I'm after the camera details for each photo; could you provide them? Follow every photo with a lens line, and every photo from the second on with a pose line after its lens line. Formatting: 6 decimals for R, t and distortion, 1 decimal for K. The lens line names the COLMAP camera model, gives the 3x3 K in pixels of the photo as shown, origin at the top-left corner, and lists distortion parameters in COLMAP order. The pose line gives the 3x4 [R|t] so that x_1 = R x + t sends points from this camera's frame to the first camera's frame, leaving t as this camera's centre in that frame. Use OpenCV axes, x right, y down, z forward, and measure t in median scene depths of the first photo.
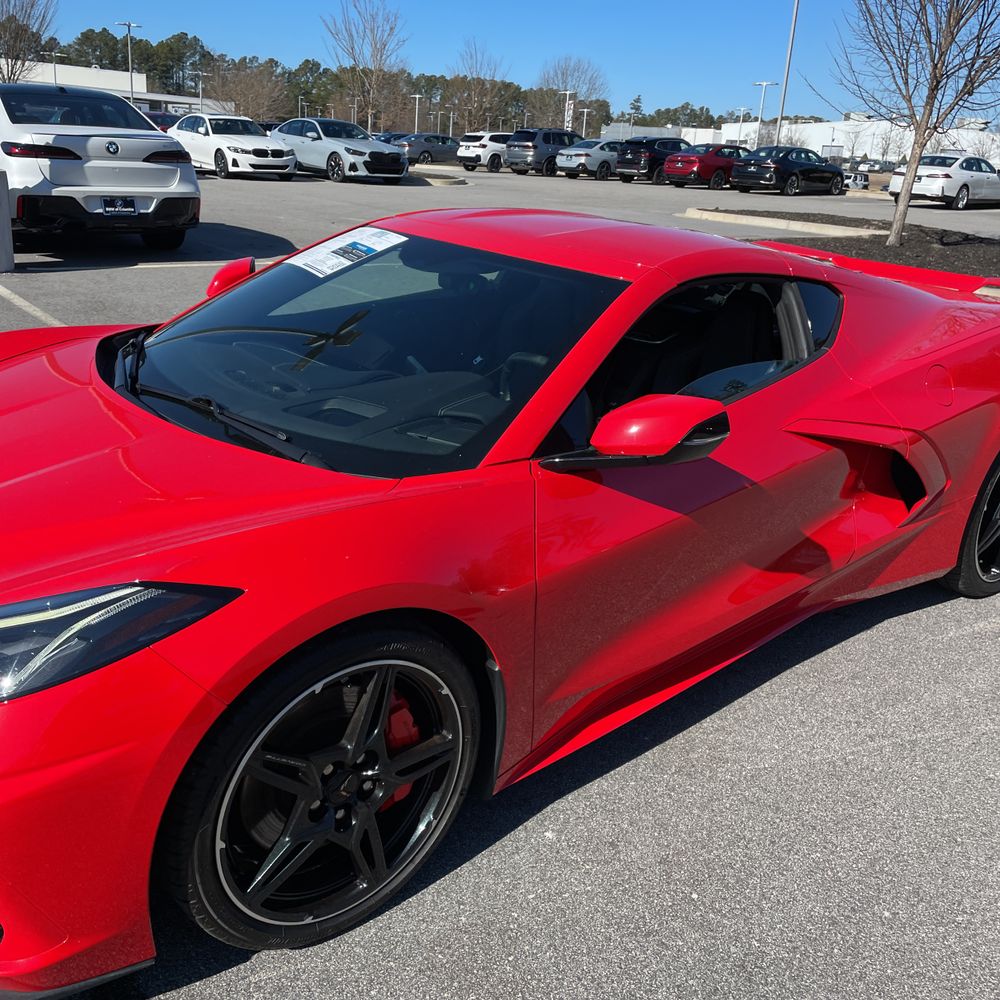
lens RADIAL K [[1005.0, 0, 502.8], [0, 1005.0, 494.3], [0, 0, 1]] dist [0.094634, -0.128289]
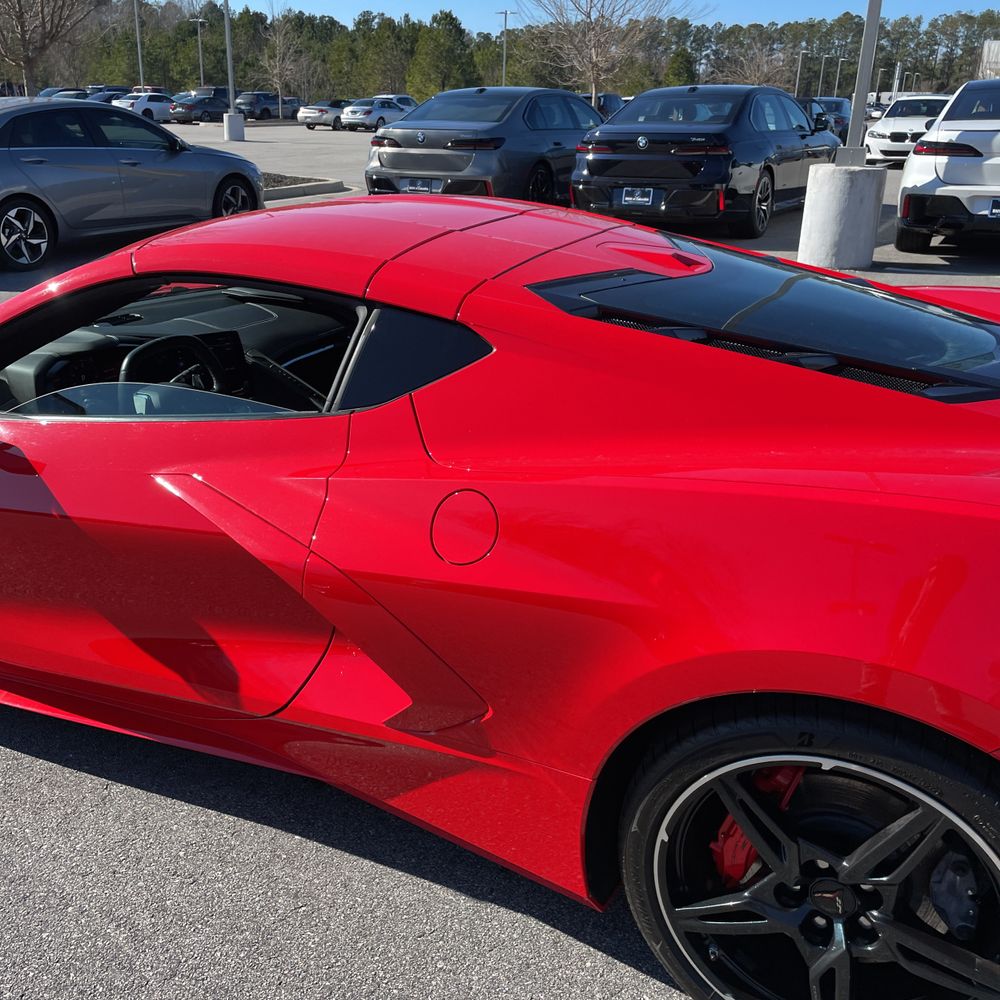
lens RADIAL K [[1013.3, 0, 499.4], [0, 1013.3, 478.0], [0, 0, 1]] dist [0.117455, -0.157241]
pose [[0.400823, 0.267550, -0.876218, 0.119376], [-0.288608, 0.944586, 0.156404, -0.029113], [0.869509, 0.190194, 0.455829, 0.098338]]
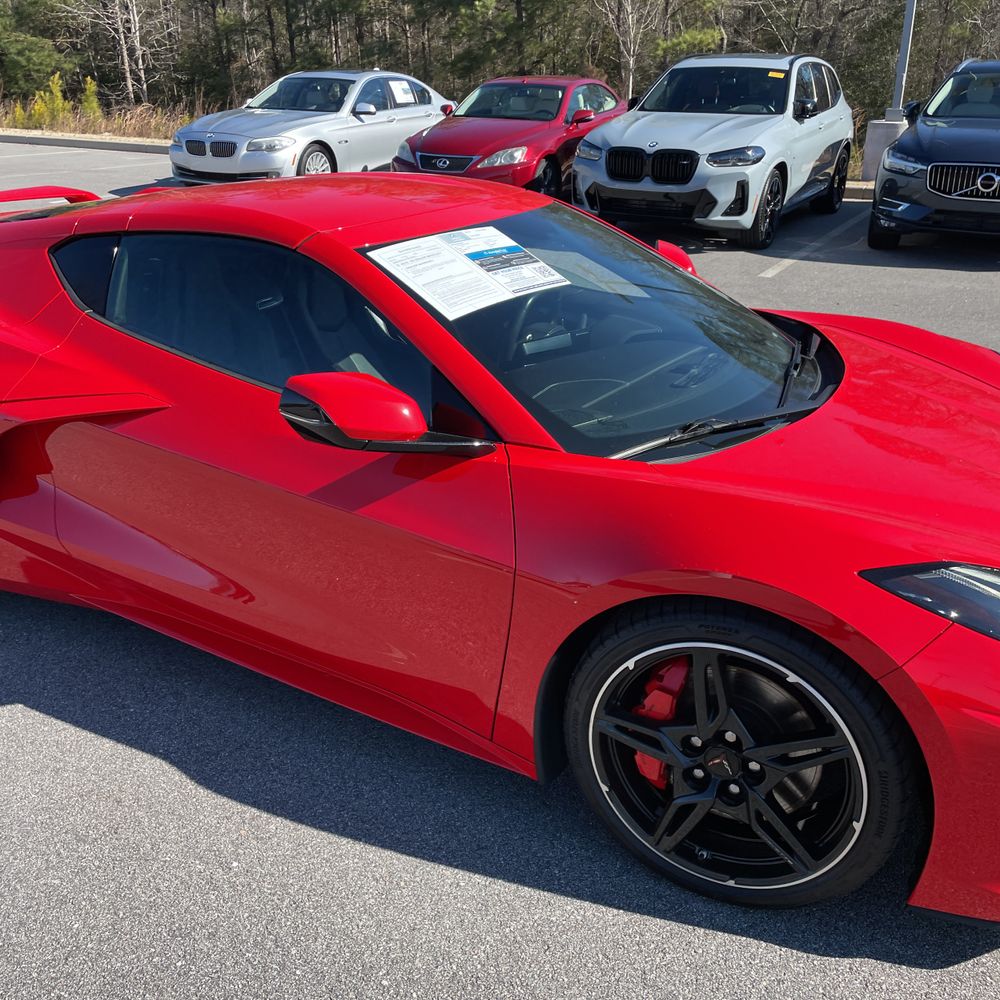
lens RADIAL K [[997.4, 0, 500.0], [0, 997.4, 500.0], [0, 0, 1]] dist [0.085884, -0.104390]
pose [[-0.407372, -0.421220, 0.810322, -0.110523], [0.269877, 0.792134, 0.547440, -0.065781], [-0.872476, 0.441699, -0.209015, 0.155548]]
